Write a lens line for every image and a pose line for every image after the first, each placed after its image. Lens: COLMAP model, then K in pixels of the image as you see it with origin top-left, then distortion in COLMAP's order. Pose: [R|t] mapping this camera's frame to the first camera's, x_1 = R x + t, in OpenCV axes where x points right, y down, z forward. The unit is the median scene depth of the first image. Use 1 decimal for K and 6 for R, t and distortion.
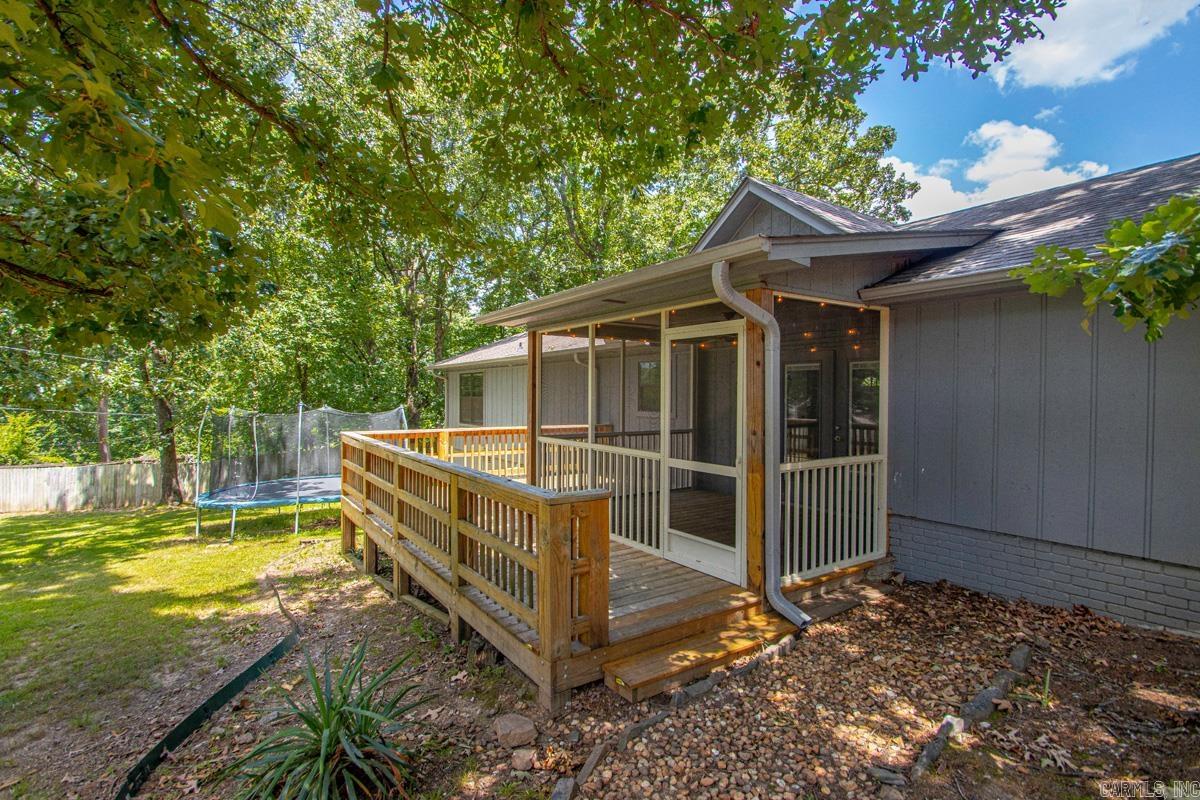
lens RADIAL K [[561.0, 0, 582.6], [0, 561.0, 399.4], [0, 0, 1]] dist [0.012554, -0.011169]
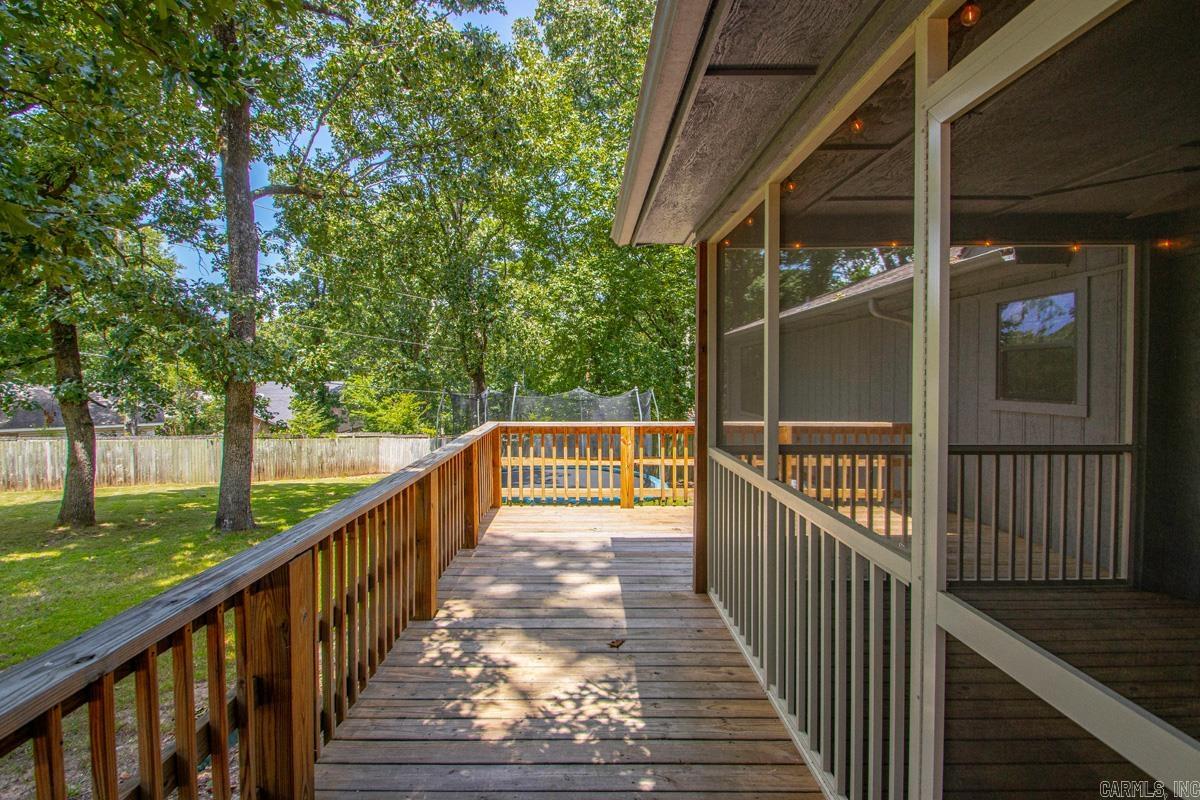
lens RADIAL K [[587.8, 0, 574.7], [0, 587.8, 378.3], [0, 0, 1]] dist [0.000340, -0.010434]
pose [[0.824955, -0.004004, -0.565184, 0.137839], [0.000382, 0.999979, -0.006527, 0.009478], [0.565198, 0.005169, 0.824939, 0.572724]]
